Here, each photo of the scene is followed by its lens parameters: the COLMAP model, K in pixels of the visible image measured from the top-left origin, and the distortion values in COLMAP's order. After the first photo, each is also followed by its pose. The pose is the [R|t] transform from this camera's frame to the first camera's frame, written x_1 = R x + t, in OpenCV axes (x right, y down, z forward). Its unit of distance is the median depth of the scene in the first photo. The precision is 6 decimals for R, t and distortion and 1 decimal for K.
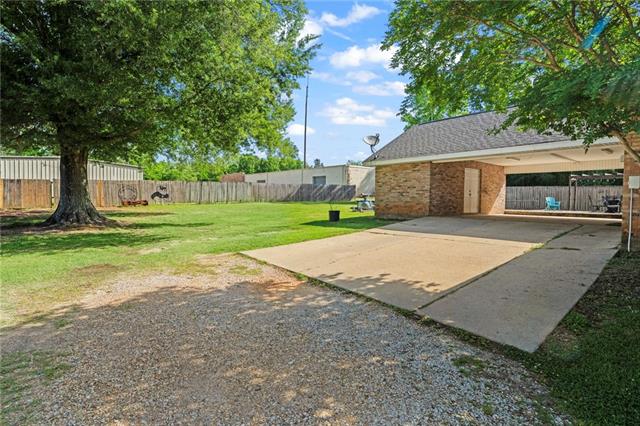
lens RADIAL K [[333.5, 0, 315.3], [0, 333.5, 213.7], [0, 0, 1]] dist [-0.025913, 0.005788]
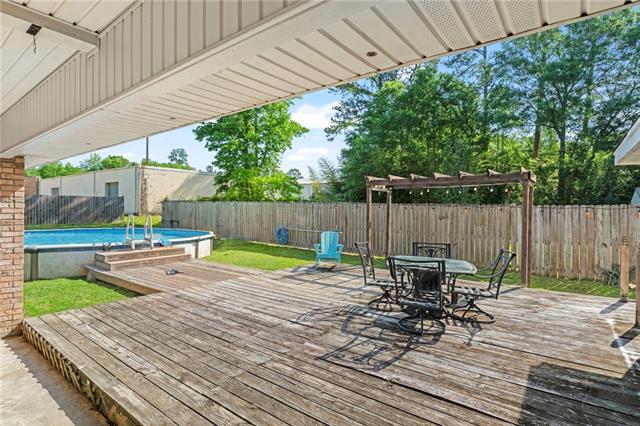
lens RADIAL K [[333.5, 0, 320.4], [0, 333.5, 213.7], [0, 0, 1]] dist [-0.025913, 0.005788]
pose [[0.969991, -0.012723, 0.242806, 0.335984], [0.019751, 0.999453, -0.026532, -0.034166], [-0.242336, 0.030531, 0.969712, 0.354210]]
